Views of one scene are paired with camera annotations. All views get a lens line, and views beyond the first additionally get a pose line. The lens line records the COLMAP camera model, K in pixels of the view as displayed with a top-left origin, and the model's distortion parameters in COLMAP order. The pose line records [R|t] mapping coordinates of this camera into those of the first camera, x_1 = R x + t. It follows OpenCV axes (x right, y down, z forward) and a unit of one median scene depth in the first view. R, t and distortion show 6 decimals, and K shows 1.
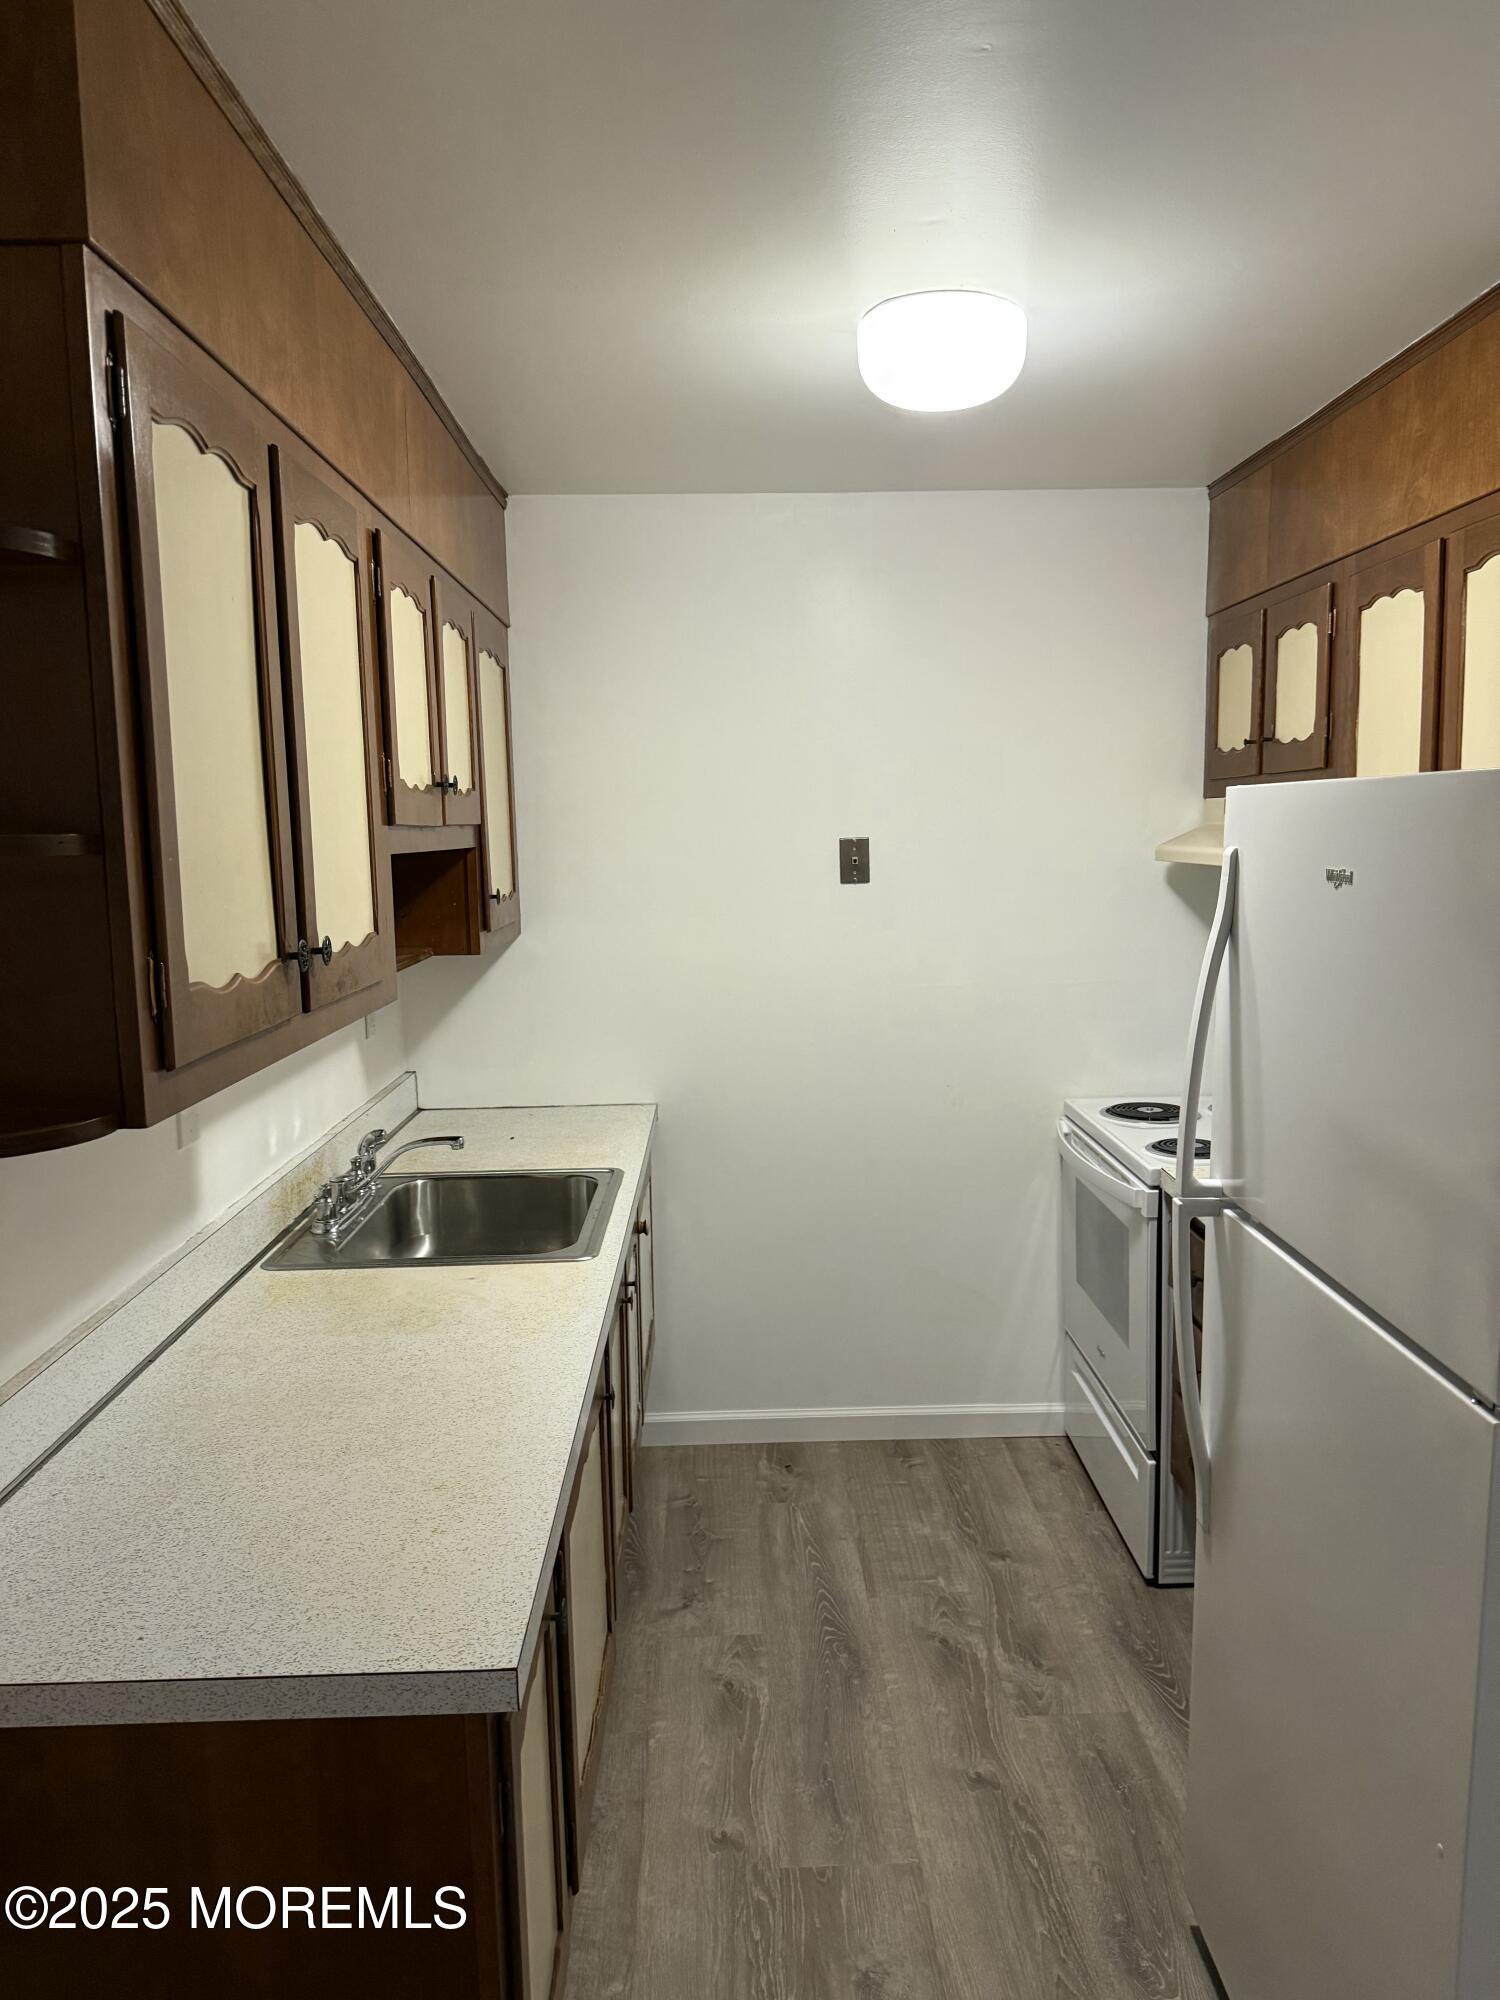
lens RADIAL K [[1474.7, 0, 750.0], [0, 1474.7, 1000.0], [0, 0, 1]] dist [0.029471, -0.010635]
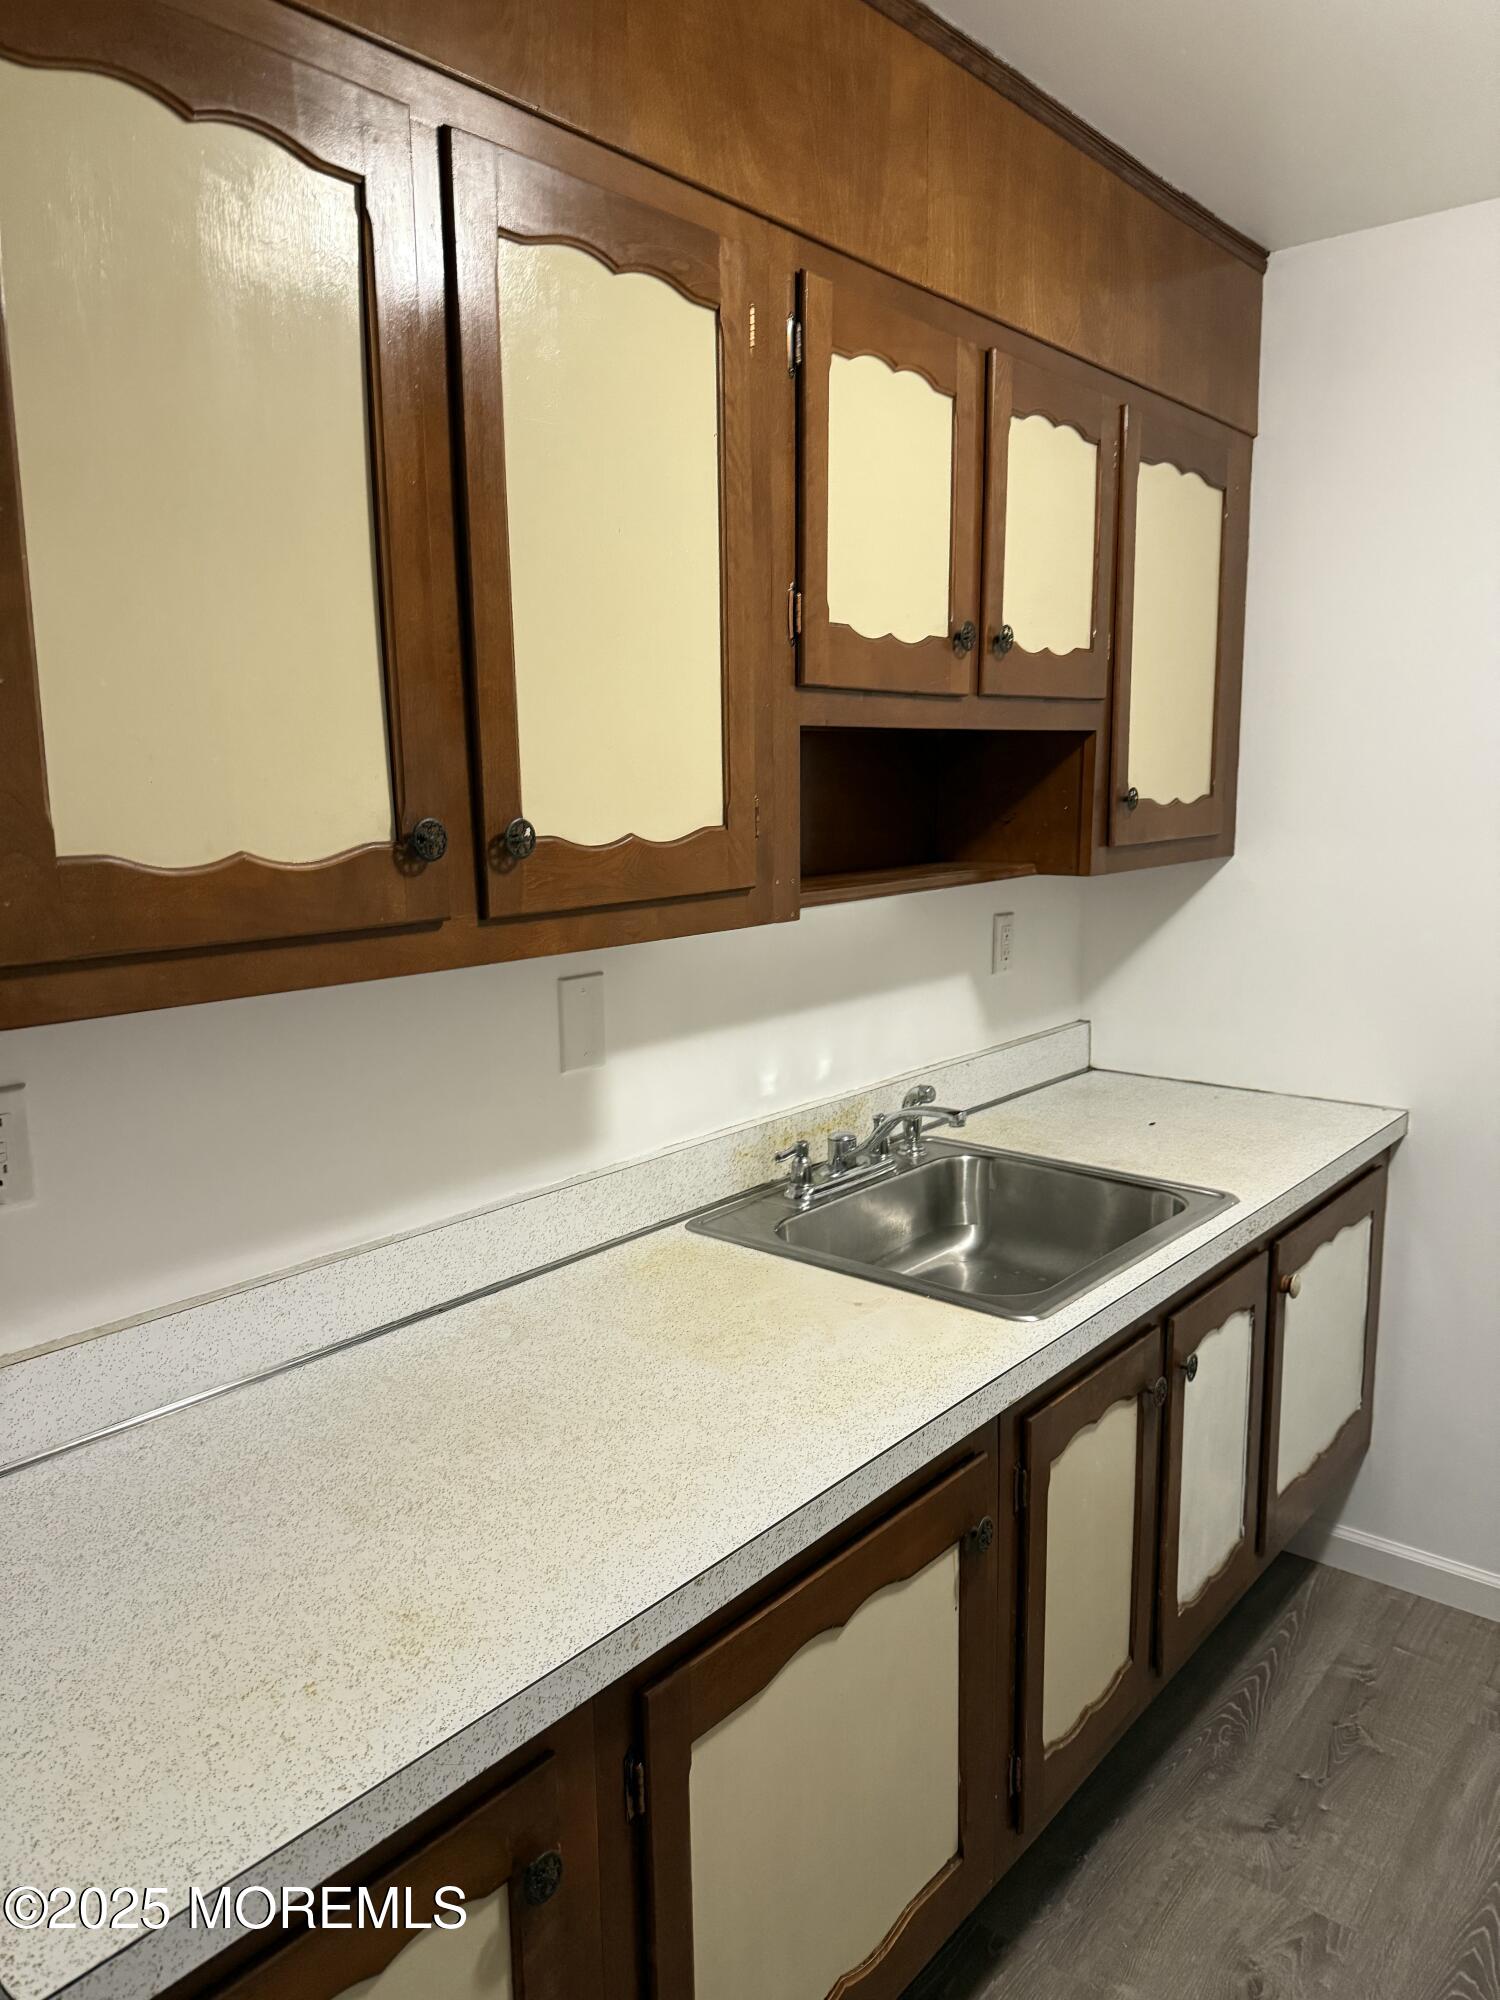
lens RADIAL K [[1474.7, 0, 750.0], [0, 1474.7, 1000.0], [0, 0, 1]] dist [0.029471, -0.010635]
pose [[0.757107, 0.115758, -0.642954, 0.184416], [-0.085596, 0.993269, 0.078037, -0.012251], [0.647660, -0.004048, 0.761919, 0.321912]]
